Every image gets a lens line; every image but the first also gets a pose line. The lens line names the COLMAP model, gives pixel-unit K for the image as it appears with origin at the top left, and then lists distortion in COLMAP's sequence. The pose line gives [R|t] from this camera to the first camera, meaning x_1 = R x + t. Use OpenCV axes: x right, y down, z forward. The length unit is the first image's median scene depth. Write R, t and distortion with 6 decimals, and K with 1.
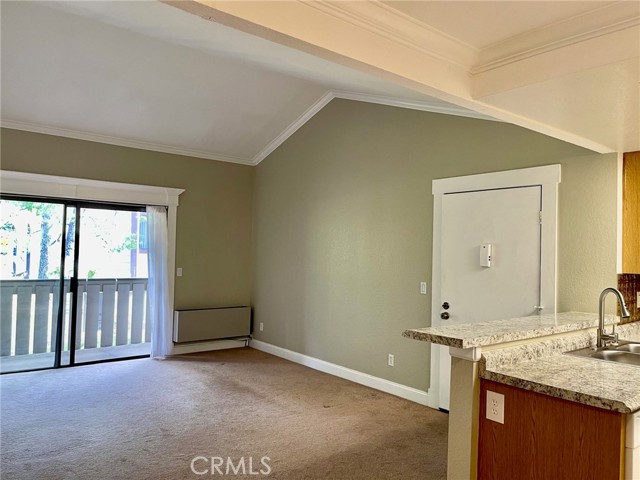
lens RADIAL K [[475.4, 0, 317.4], [0, 475.4, 238.0], [0, 0, 1]] dist [0.007078, -0.025031]
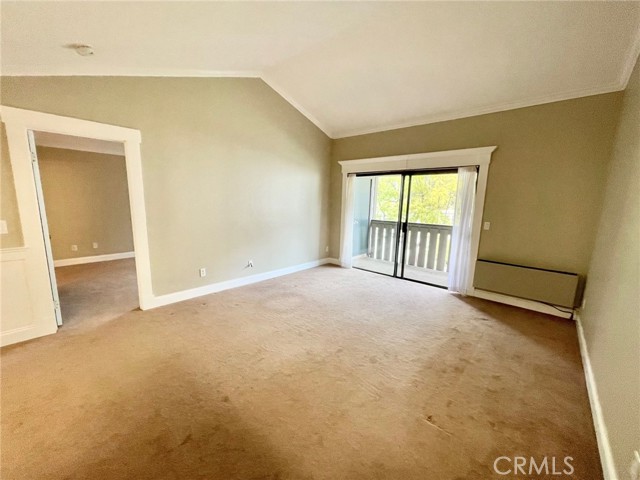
lens RADIAL K [[254.6, 0, 316.4], [0, 254.6, 239.4], [0, 0, 1]] dist [-0.012718, -0.000539]
pose [[0.152719, 0.139238, -0.978412, 0.230610], [0.015564, 0.989564, 0.143254, 0.013430], [0.988147, -0.037105, 0.148958, 0.542266]]
